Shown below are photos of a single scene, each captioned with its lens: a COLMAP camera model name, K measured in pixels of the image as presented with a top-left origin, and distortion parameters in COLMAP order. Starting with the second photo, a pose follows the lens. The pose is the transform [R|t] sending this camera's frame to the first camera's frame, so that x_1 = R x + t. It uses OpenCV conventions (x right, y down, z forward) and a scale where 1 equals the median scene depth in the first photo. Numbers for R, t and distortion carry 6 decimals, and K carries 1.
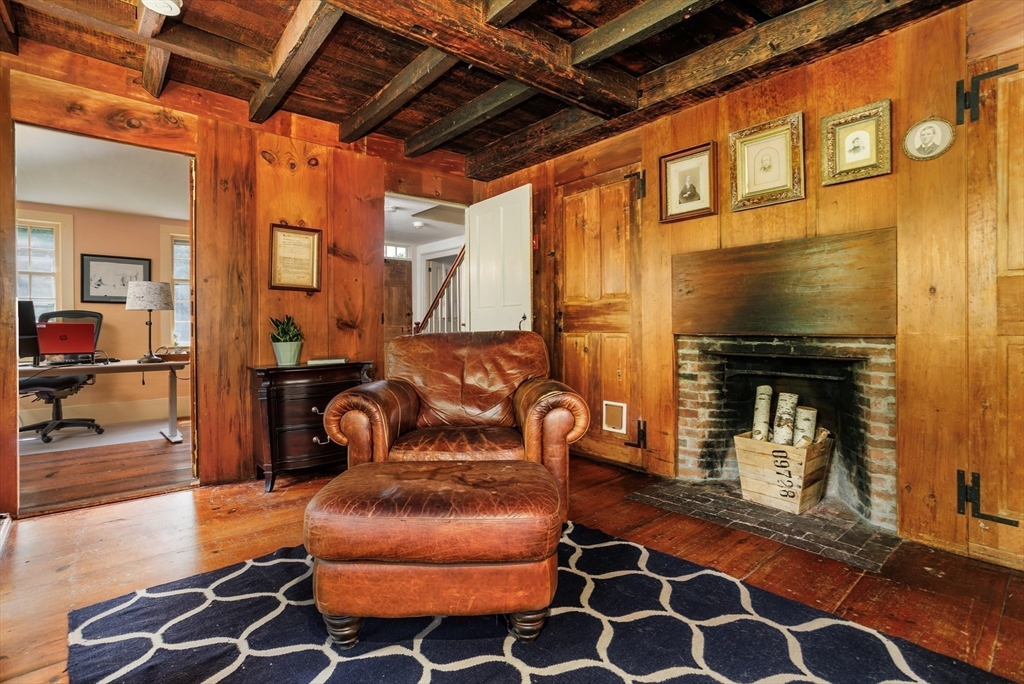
lens RADIAL K [[500.3, 0, 515.3], [0, 500.3, 321.7], [0, 0, 1]] dist [0.010988, 0.000576]
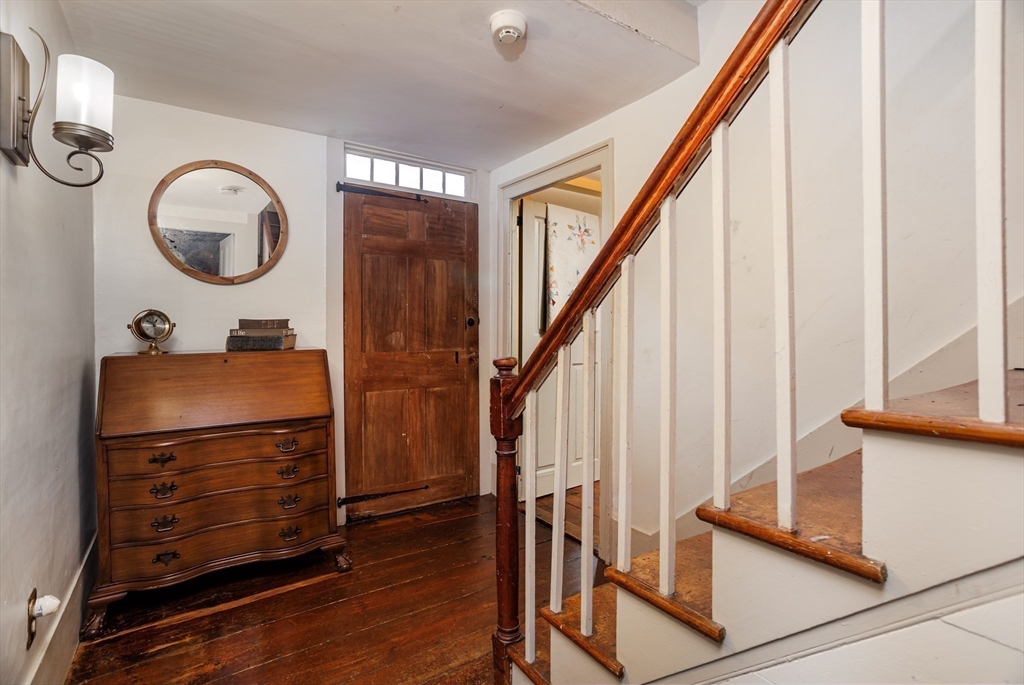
lens RADIAL K [[500.0, 0, 511.7], [0, 500.0, 334.2], [0, 0, 1]] dist [-0.000242, 0.000112]
pose [[0.991105, 0.005731, -0.132958, -0.121266], [-0.004762, 0.999960, 0.007601, -0.008330], [0.132996, -0.006900, 0.991093, 0.579939]]
